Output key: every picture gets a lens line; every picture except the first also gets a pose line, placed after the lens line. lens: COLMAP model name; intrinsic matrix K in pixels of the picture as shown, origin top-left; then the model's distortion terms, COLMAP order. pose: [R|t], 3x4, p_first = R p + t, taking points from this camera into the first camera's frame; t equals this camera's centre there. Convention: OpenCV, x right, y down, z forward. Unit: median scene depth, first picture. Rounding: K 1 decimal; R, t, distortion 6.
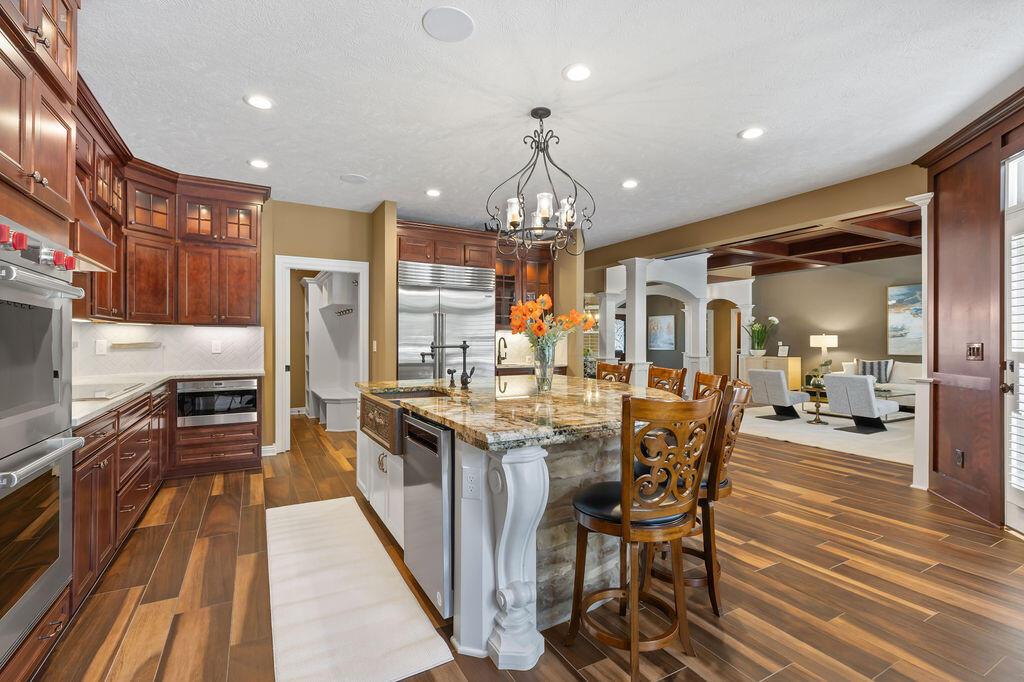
lens RADIAL K [[463.6, 0, 517.7], [0, 463.6, 340.3], [0, 0, 1]] dist [0.001754, -0.000062]
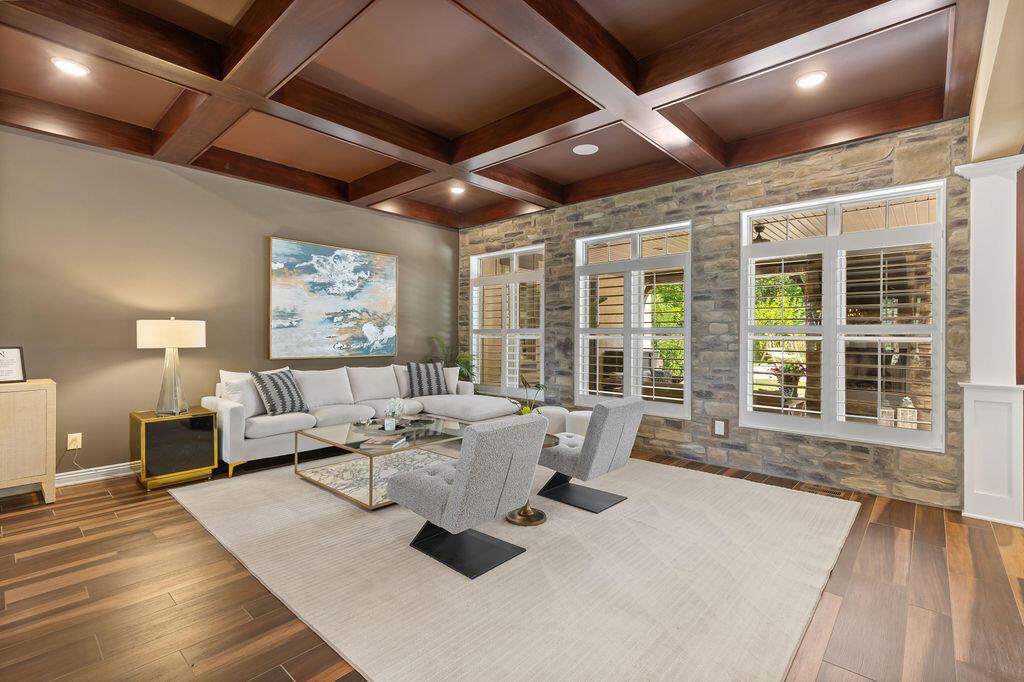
lens RADIAL K [[458.0, 0, 517.7], [0, 458.0, 340.4], [0, 0, 1]] dist [-0.000404, 0.000070]
pose [[-0.328868, -0.012906, 0.944288, 0.245365], [-0.007535, 0.999911, 0.011042, 0.001201], [-0.944346, -0.003484, -0.328936, 1.245889]]
